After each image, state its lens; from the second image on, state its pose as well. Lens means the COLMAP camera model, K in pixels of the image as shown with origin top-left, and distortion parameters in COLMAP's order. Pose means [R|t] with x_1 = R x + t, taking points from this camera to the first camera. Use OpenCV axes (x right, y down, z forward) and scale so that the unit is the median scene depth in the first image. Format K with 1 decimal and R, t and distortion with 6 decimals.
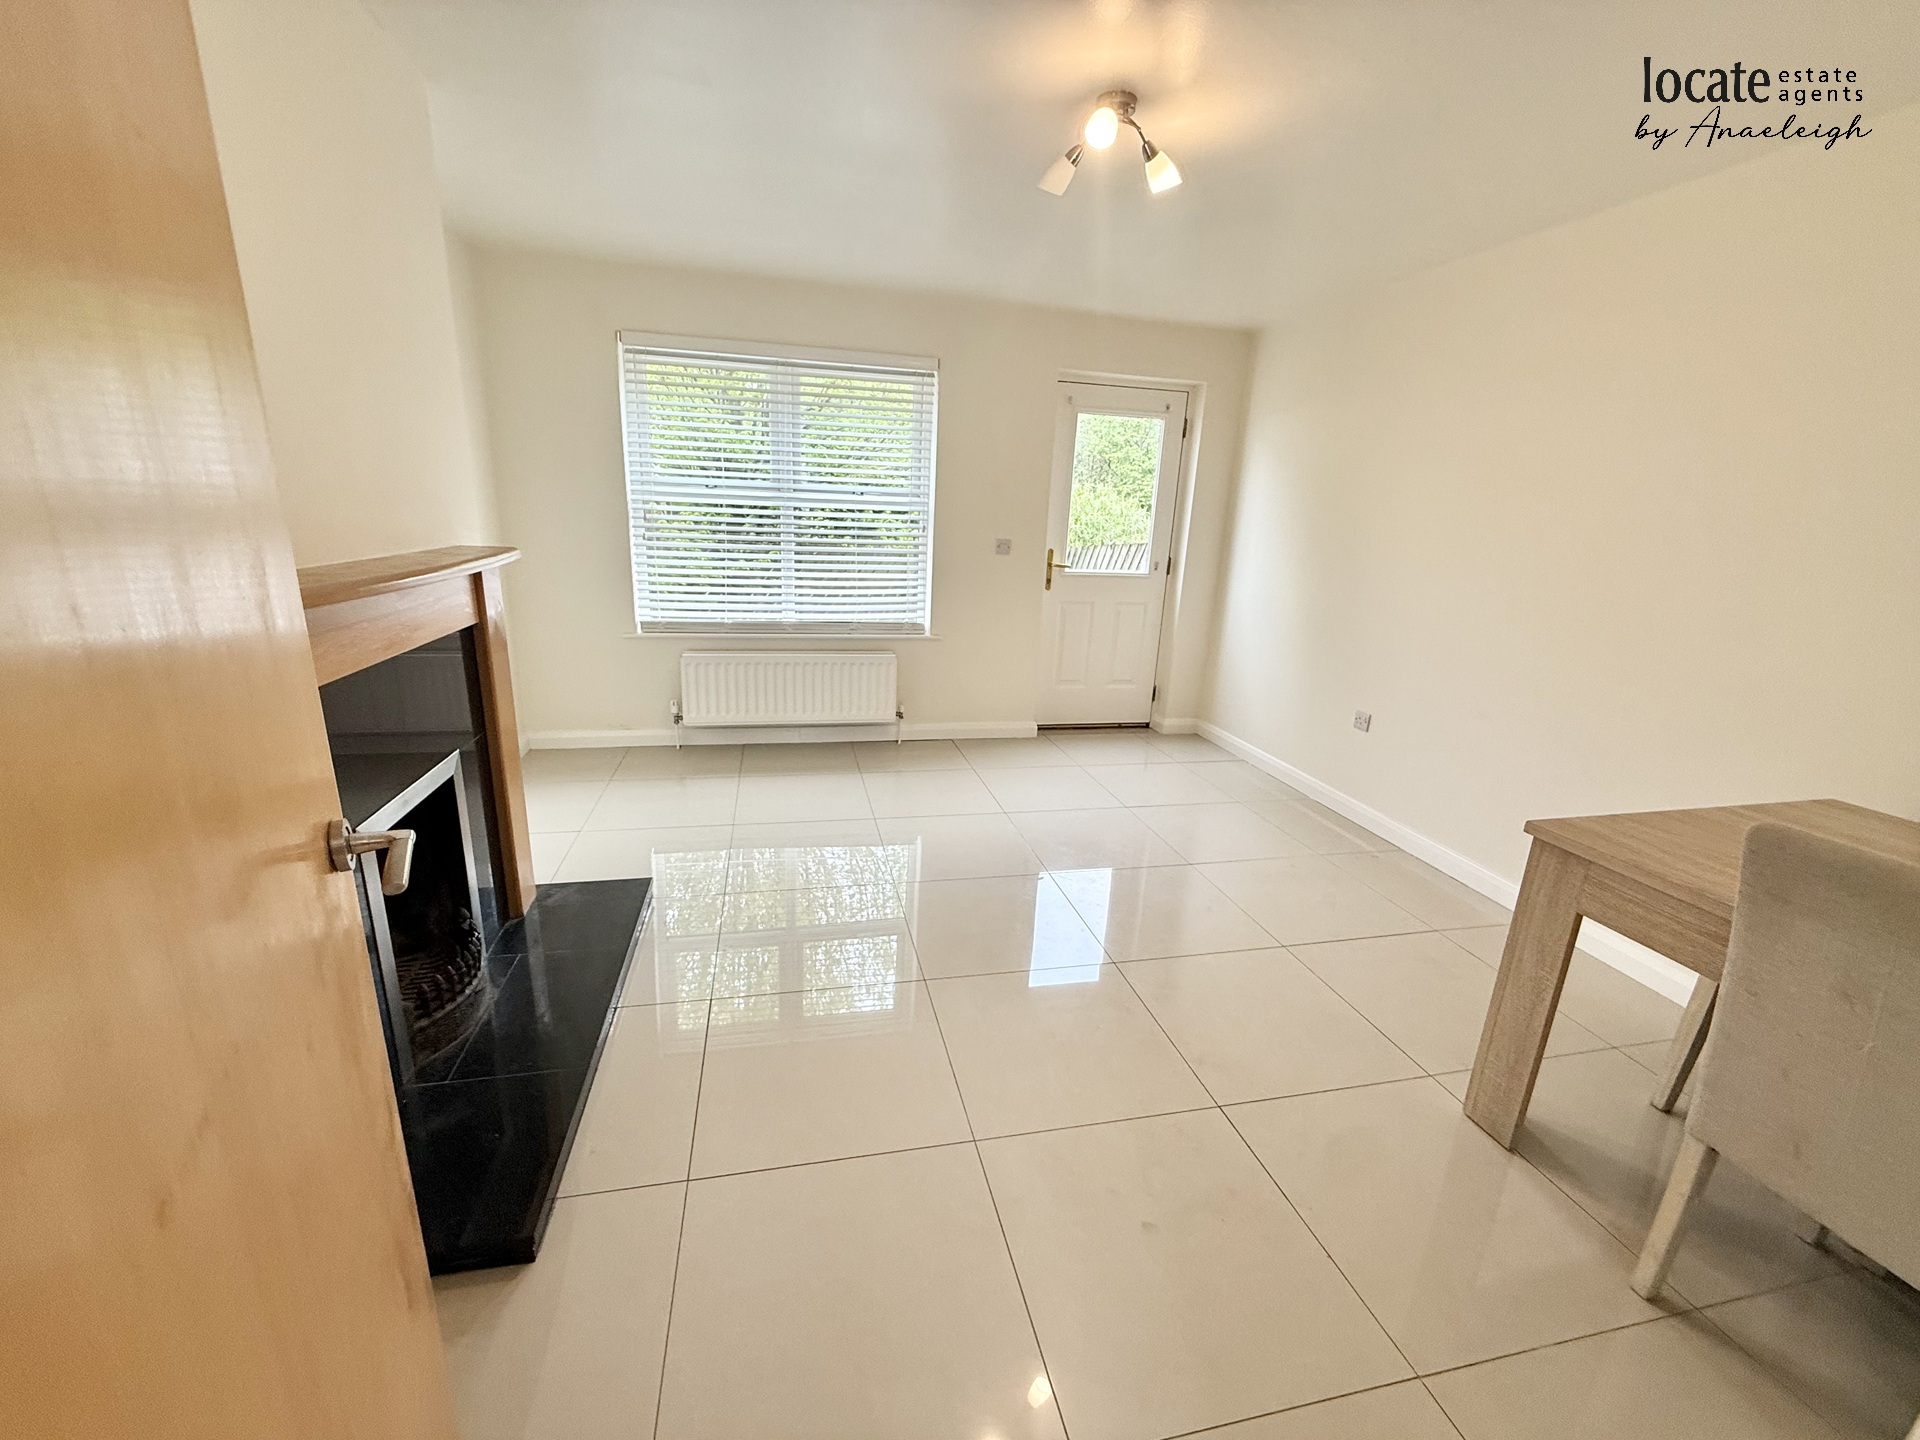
lens RADIAL K [[768.5, 0, 949.8], [0, 768.5, 718.0], [0, 0, 1]] dist [-0.001033, -0.000322]
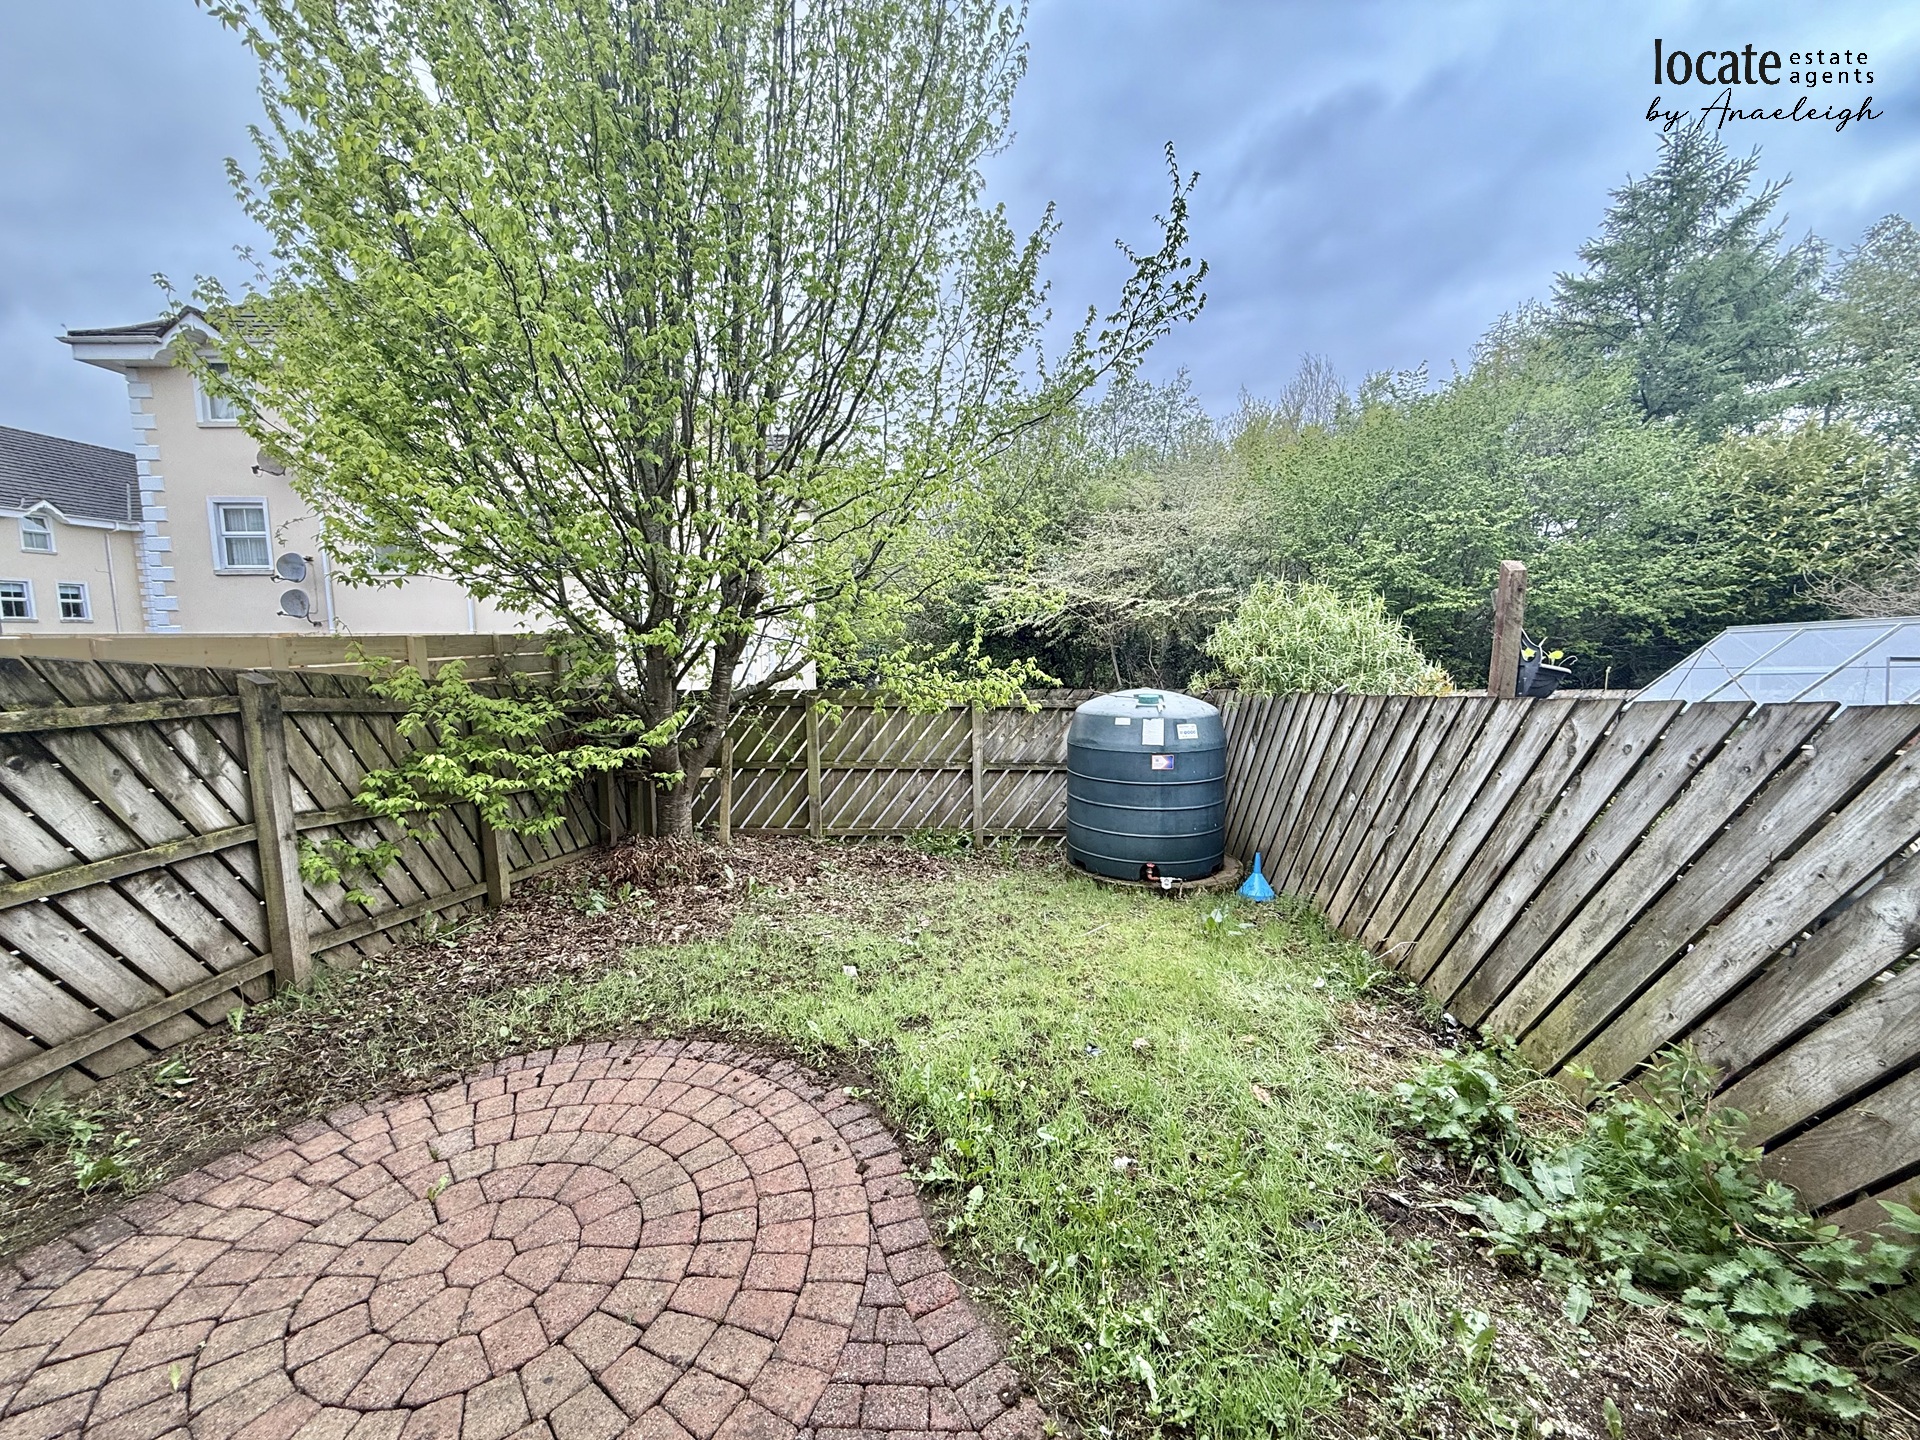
lens RADIAL K [[768.5, 0, 949.8], [0, 768.5, 718.0], [0, 0, 1]] dist [-0.001033, -0.000322]
pose [[0.972194, -0.014637, -0.233720, 0.075942], [-0.021778, 0.988068, -0.152468, -0.117484], [0.233163, 0.153319, 0.960275, 0.427386]]
